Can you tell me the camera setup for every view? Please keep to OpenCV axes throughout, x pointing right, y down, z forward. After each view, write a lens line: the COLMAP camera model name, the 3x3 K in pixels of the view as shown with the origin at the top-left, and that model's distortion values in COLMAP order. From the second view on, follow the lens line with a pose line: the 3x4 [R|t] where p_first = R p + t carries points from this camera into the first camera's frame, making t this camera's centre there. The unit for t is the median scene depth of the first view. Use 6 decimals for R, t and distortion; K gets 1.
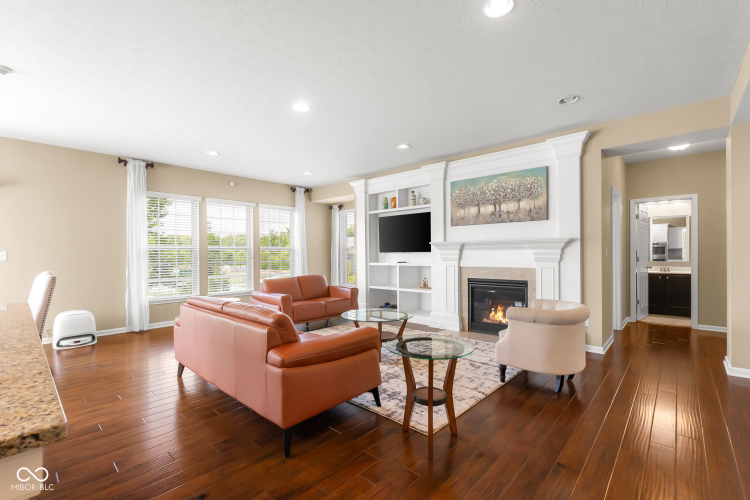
lens RADIAL K [[332.5, 0, 374.2], [0, 332.5, 252.7], [0, 0, 1]] dist [-0.001594, 0.002276]
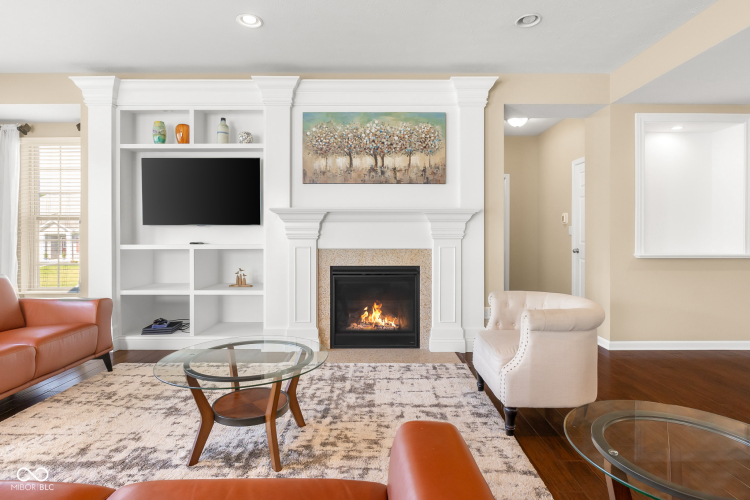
lens RADIAL K [[396.7, 0, 379.8], [0, 396.7, 232.4], [0, 0, 1]] dist [-0.007734, 0.004462]
pose [[0.738571, 0.007912, 0.674129, -0.163948], [-0.007067, 0.999967, -0.003994, 0.013382], [-0.674138, -0.001814, 0.738603, 0.365172]]
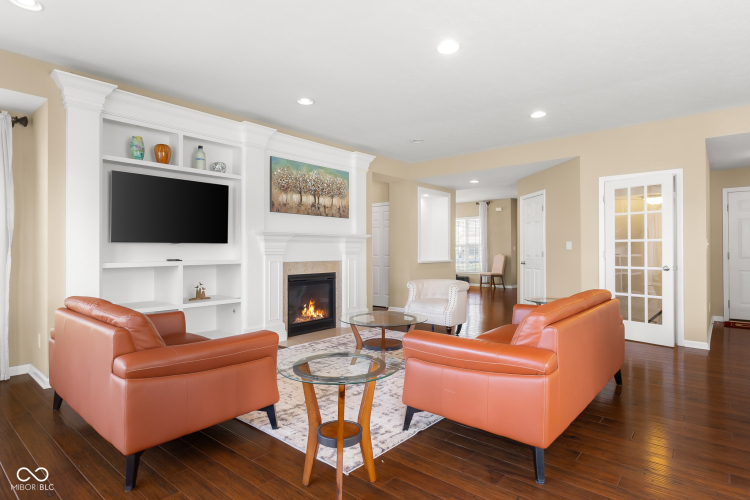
lens RADIAL K [[409.3, 0, 374.6], [0, 409.3, 245.6], [0, 0, 1]] dist [0.019988, -0.000906]
pose [[-0.031270, 0.017459, 0.999358, -0.767020], [-0.002700, 0.999842, -0.017552, 0.017859], [-0.999507, -0.003247, -0.031218, 0.800645]]
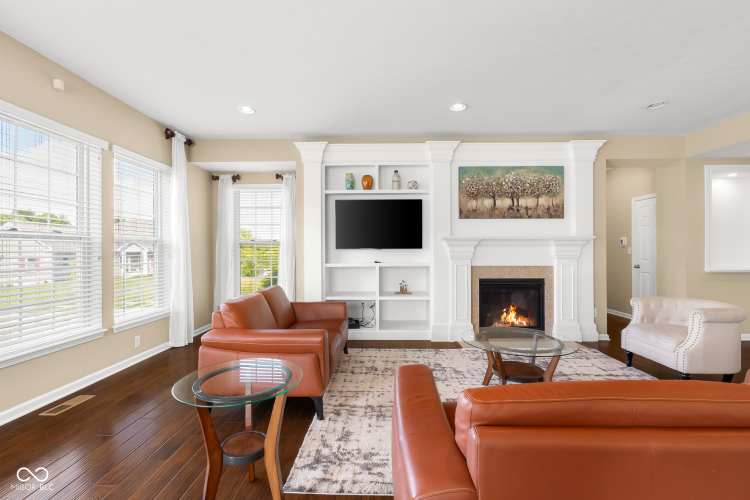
lens RADIAL K [[332.5, 0, 377.4], [0, 332.5, 248.9], [0, 0, 1]] dist [-0.001594, 0.002276]
pose [[0.749013, 0.006007, 0.662528, -0.498422], [-0.003937, 0.999982, -0.004615, 0.002441], [-0.662544, 0.000848, 0.749023, 0.513278]]
